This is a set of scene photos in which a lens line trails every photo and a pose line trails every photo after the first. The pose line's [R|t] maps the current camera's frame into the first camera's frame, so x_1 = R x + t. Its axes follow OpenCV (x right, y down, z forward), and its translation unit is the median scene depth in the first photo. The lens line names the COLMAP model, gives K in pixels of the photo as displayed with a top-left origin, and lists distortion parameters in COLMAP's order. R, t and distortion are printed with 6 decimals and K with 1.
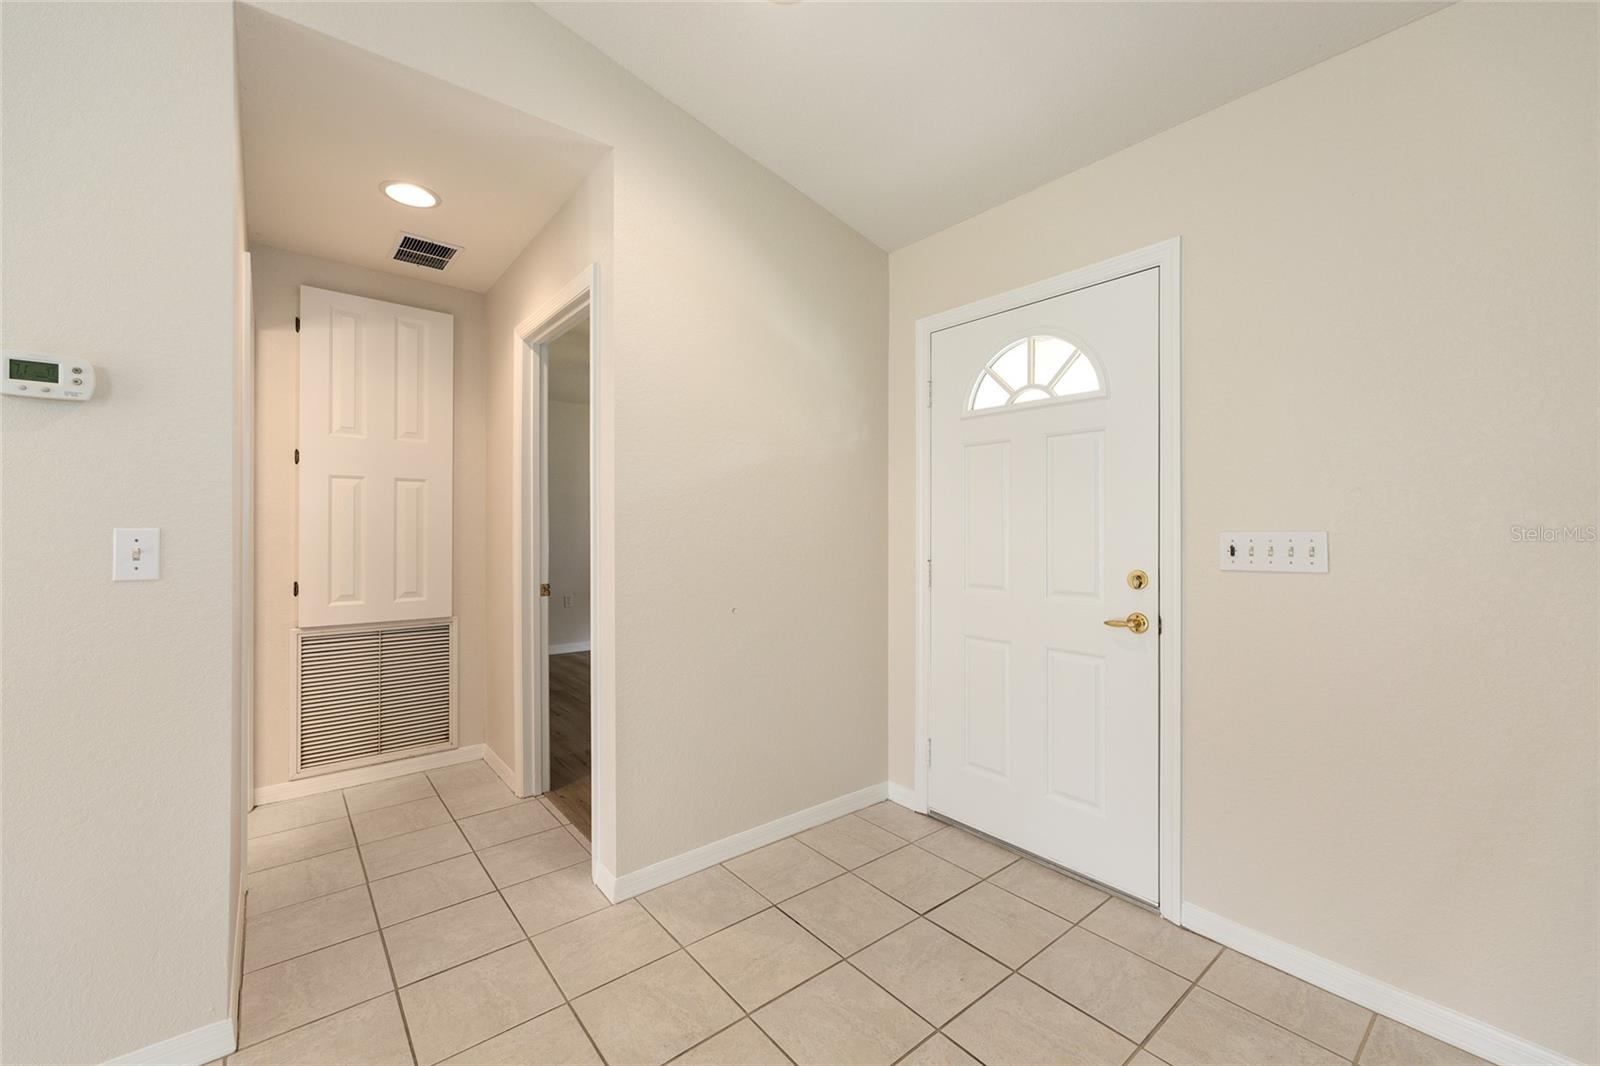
lens RADIAL K [[644.2, 0, 801.9], [0, 644.2, 531.2], [0, 0, 1]] dist [-0.000679, 0.000353]
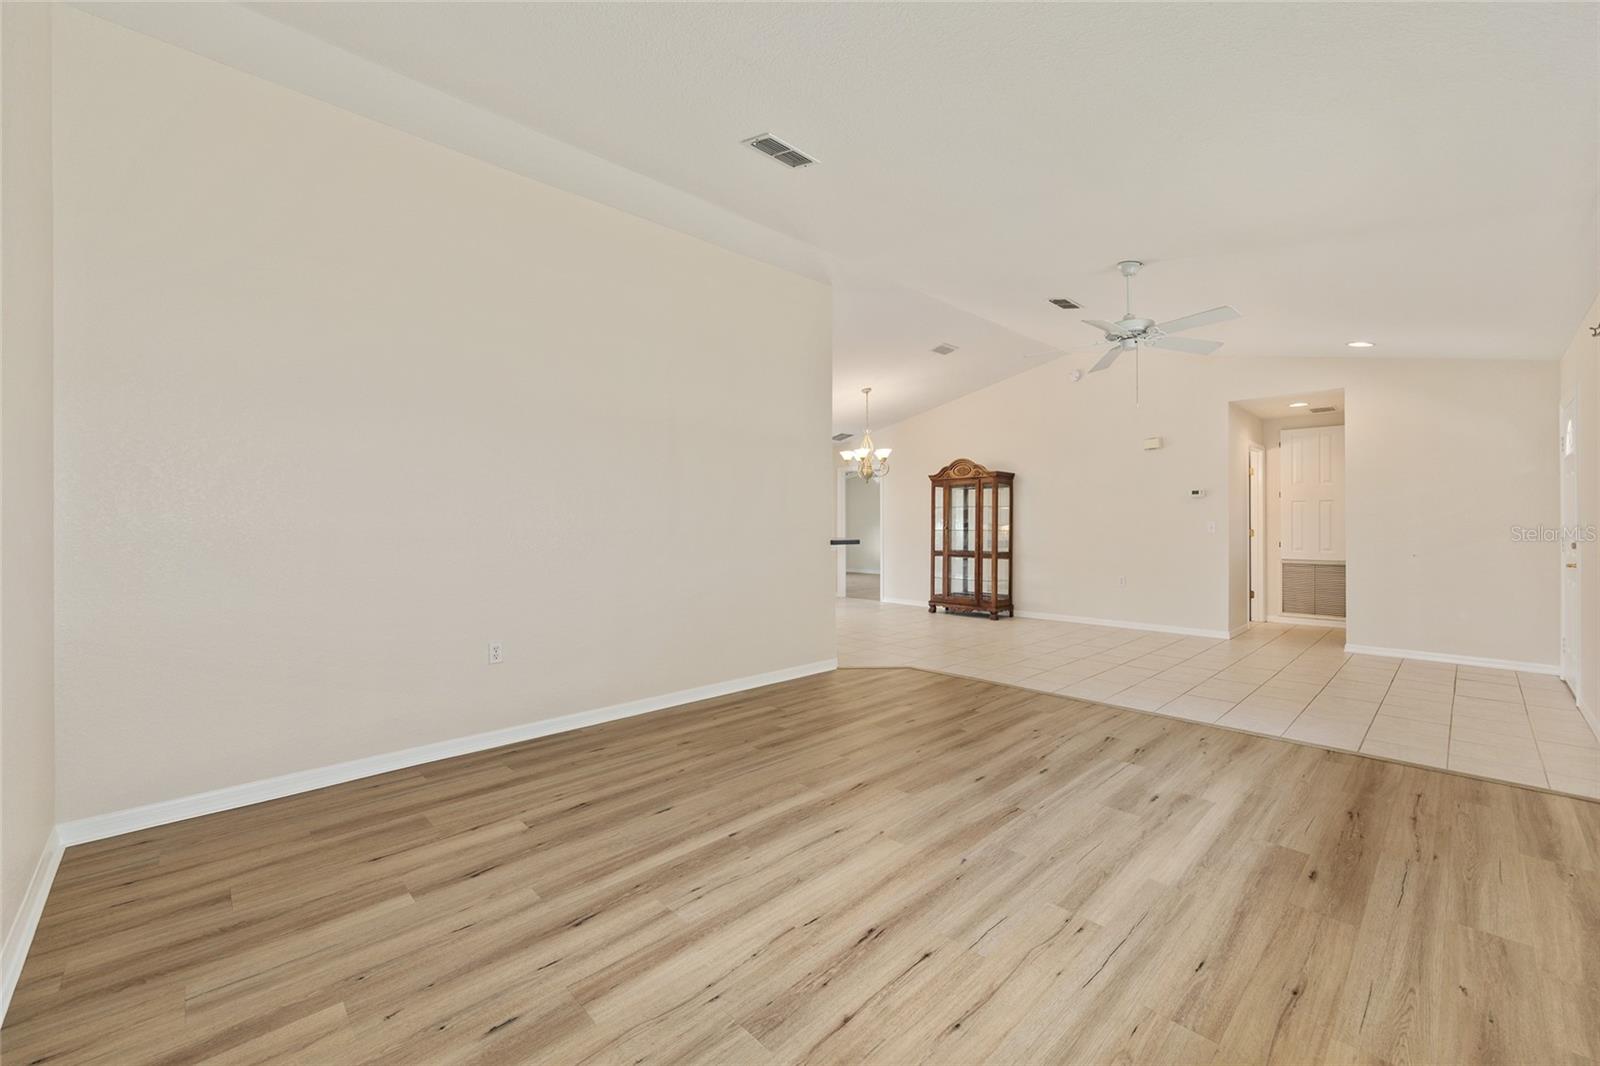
lens RADIAL K [[644.2, 0, 805.7], [0, 644.2, 527.7], [0, 0, 1]] dist [-0.000679, 0.000353]
pose [[0.082844, 0.004282, -0.996553, 1.705021], [0.001183, 0.999990, 0.004395, 0.005412], [0.996562, -0.001543, 0.082838, -1.173296]]
